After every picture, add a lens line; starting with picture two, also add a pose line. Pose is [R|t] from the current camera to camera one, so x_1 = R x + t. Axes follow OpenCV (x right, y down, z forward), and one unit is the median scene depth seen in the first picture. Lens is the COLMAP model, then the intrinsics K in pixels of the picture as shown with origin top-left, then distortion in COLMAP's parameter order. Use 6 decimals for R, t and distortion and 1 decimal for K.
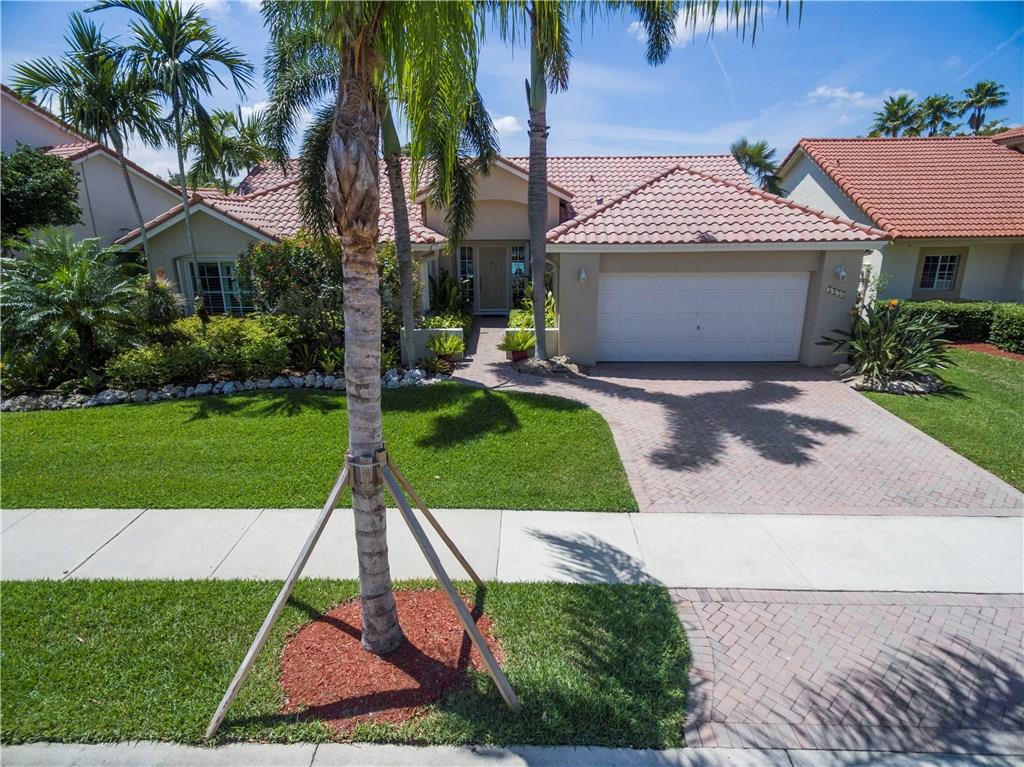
lens RADIAL K [[571.4, 0, 512.0], [0, 571.4, 383.5], [0, 0, 1]] dist [0.004012, 0.000760]
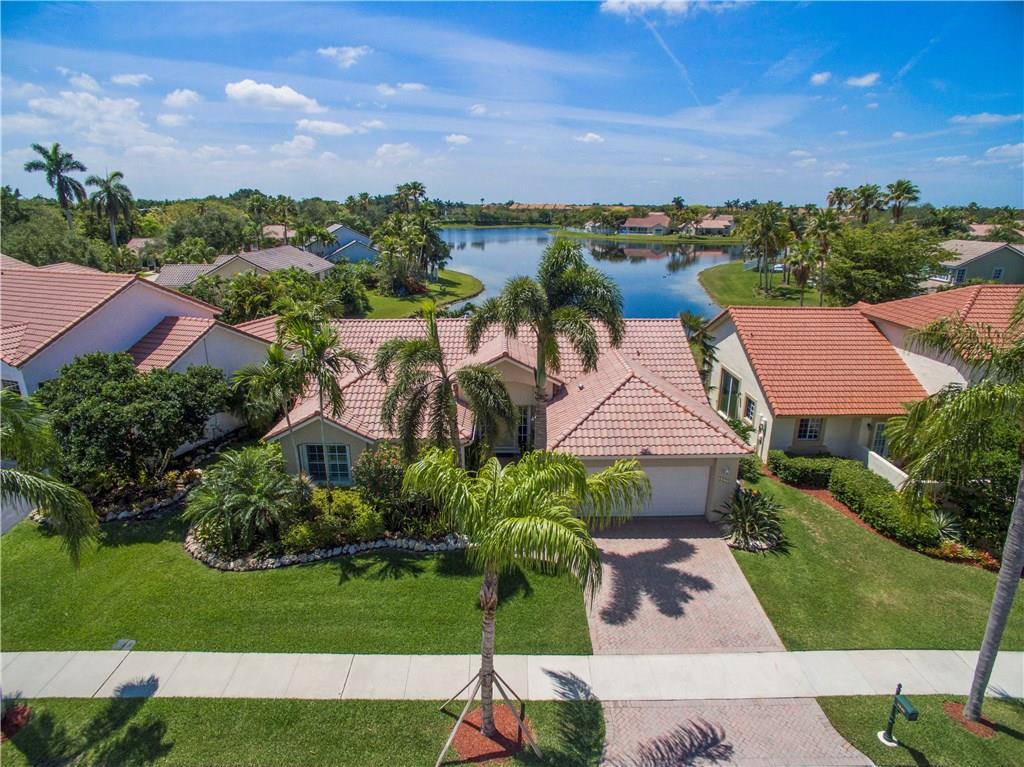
lens RADIAL K [[593.3, 0, 512.0], [0, 593.3, 383.5], [0, 0, 1]] dist [-0.116804, 0.074183]
pose [[0.999685, -0.000108, 0.025090, -0.080617], [-0.000358, 0.999828, 0.018553, -0.526918], [-0.025088, -0.018556, 0.999513, -0.709113]]
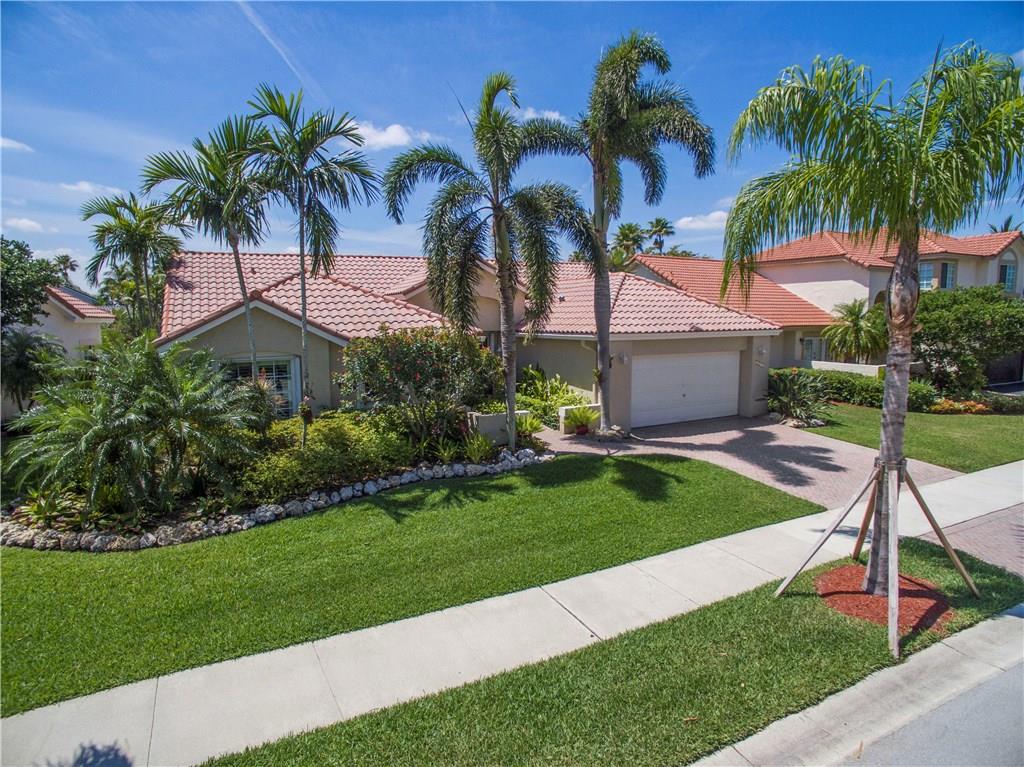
lens RADIAL K [[593.3, 0, 512.0], [0, 593.3, 383.5], [0, 0, 1]] dist [-0.116804, 0.074183]
pose [[0.878086, -0.056740, 0.475127, -0.778751], [0.131381, 0.983372, -0.125370, -0.010776], [-0.460113, 0.172509, 0.870940, 0.020502]]
